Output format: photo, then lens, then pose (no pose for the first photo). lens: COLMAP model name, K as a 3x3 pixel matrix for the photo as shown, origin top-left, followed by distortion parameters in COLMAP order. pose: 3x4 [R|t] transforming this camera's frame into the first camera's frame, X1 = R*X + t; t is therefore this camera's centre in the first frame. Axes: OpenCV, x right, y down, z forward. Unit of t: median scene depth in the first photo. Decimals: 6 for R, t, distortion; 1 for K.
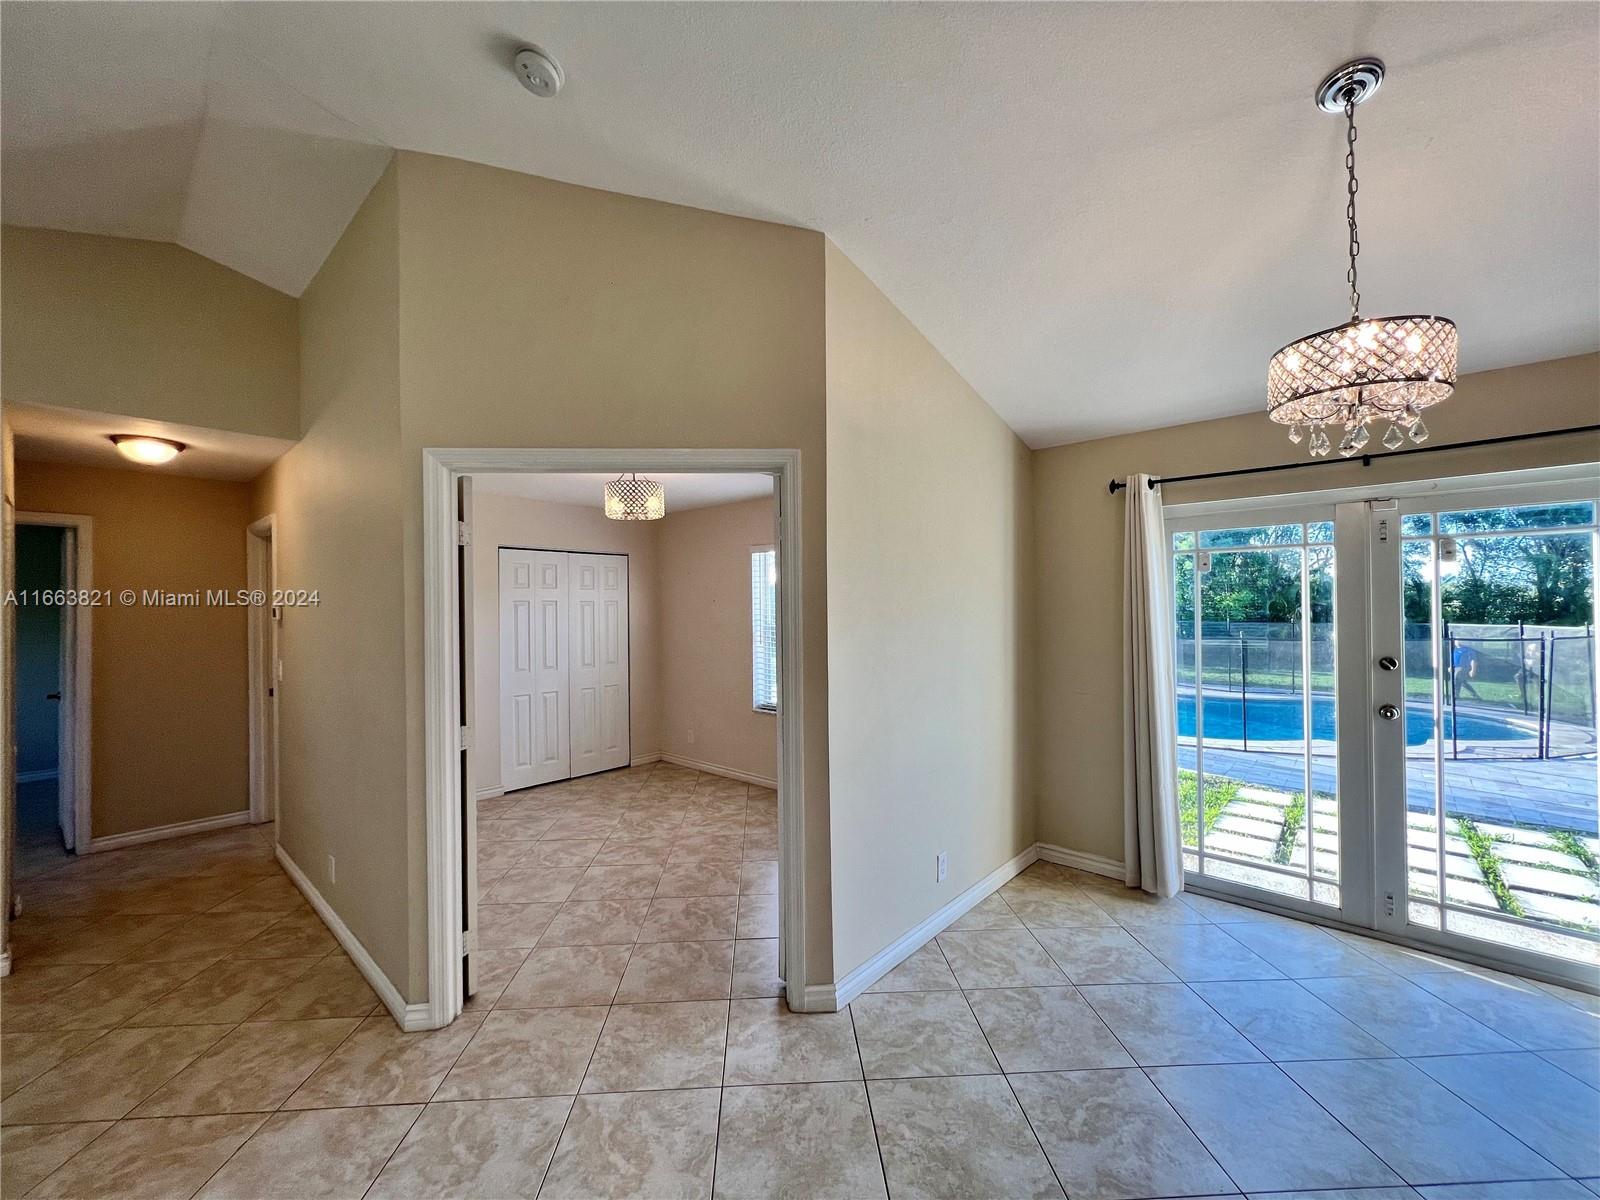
lens RADIAL K [[639.5, 0, 795.0], [0, 639.5, 602.0], [0, 0, 1]] dist [-0.002352, 0.001372]
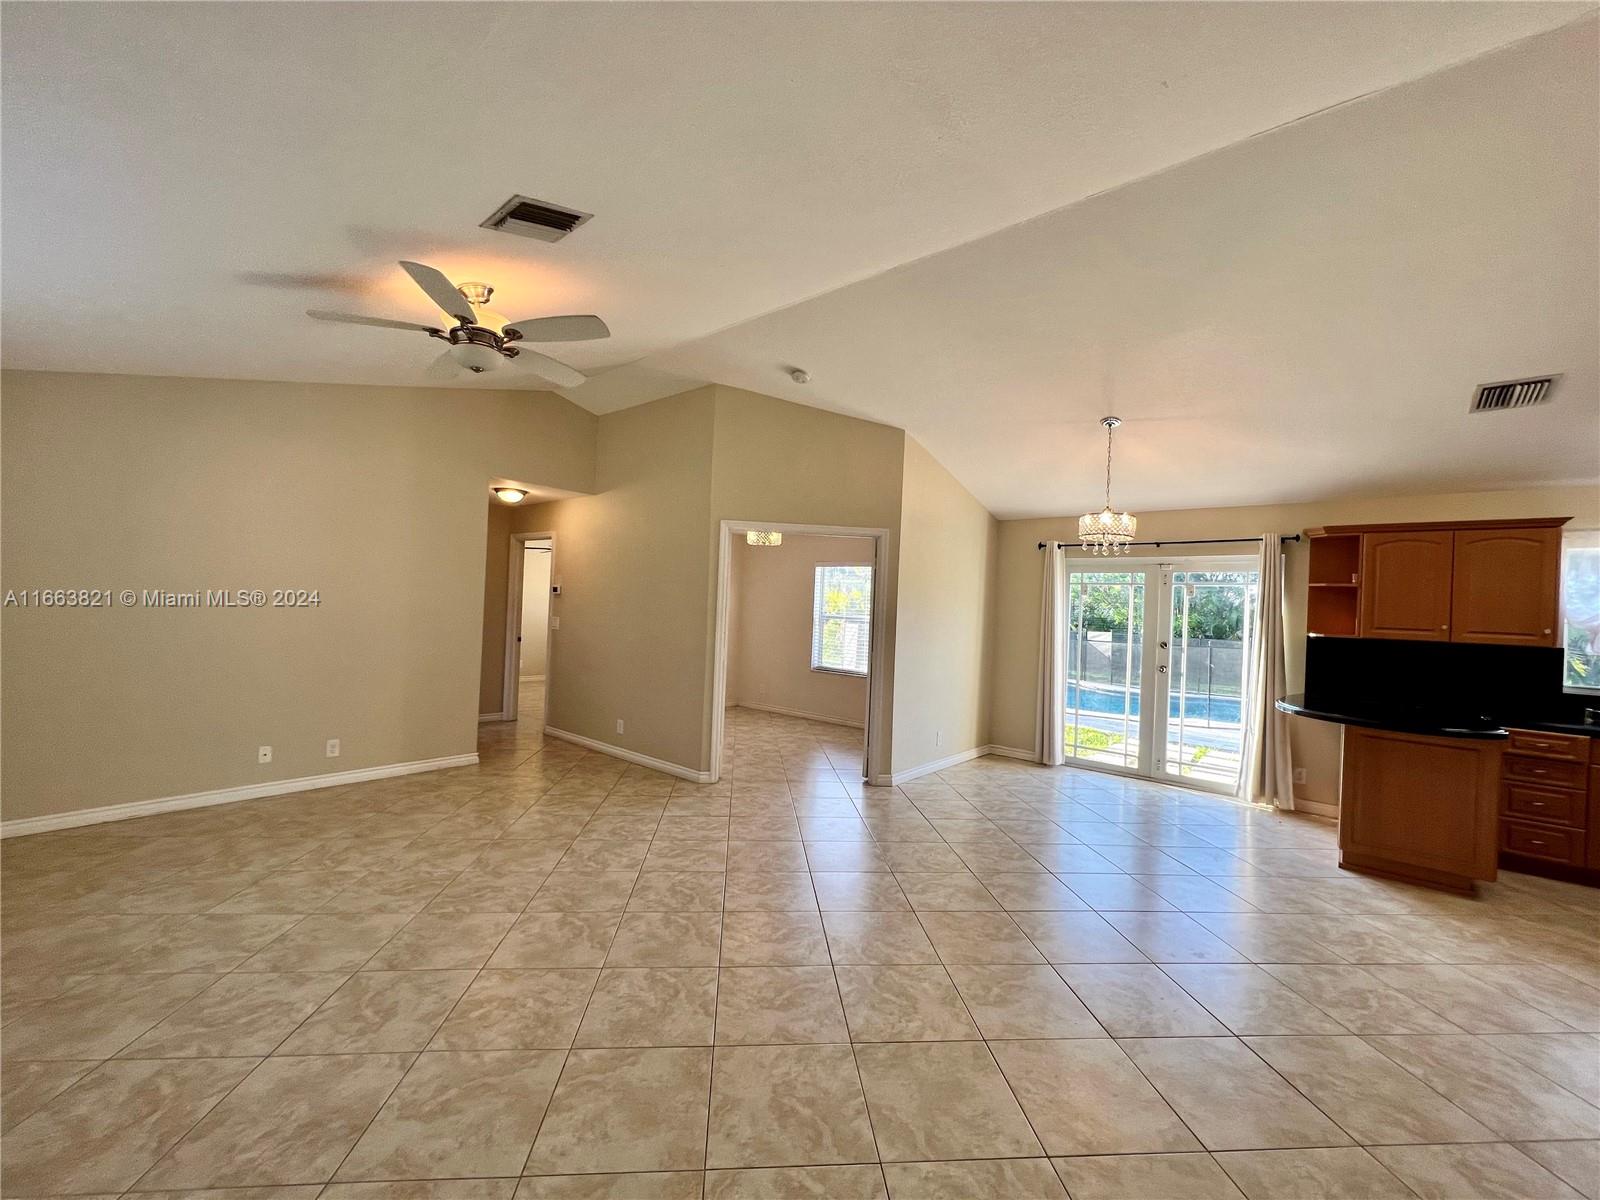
lens RADIAL K [[639.5, 0, 806.6], [0, 639.5, 604.1], [0, 0, 1]] dist [-0.002352, 0.001372]
pose [[0.997563, 0.053385, 0.044933, -0.278642], [-0.053362, 0.998574, -0.001717, 0.028304], [-0.044960, -0.000684, 0.998989, -0.913413]]
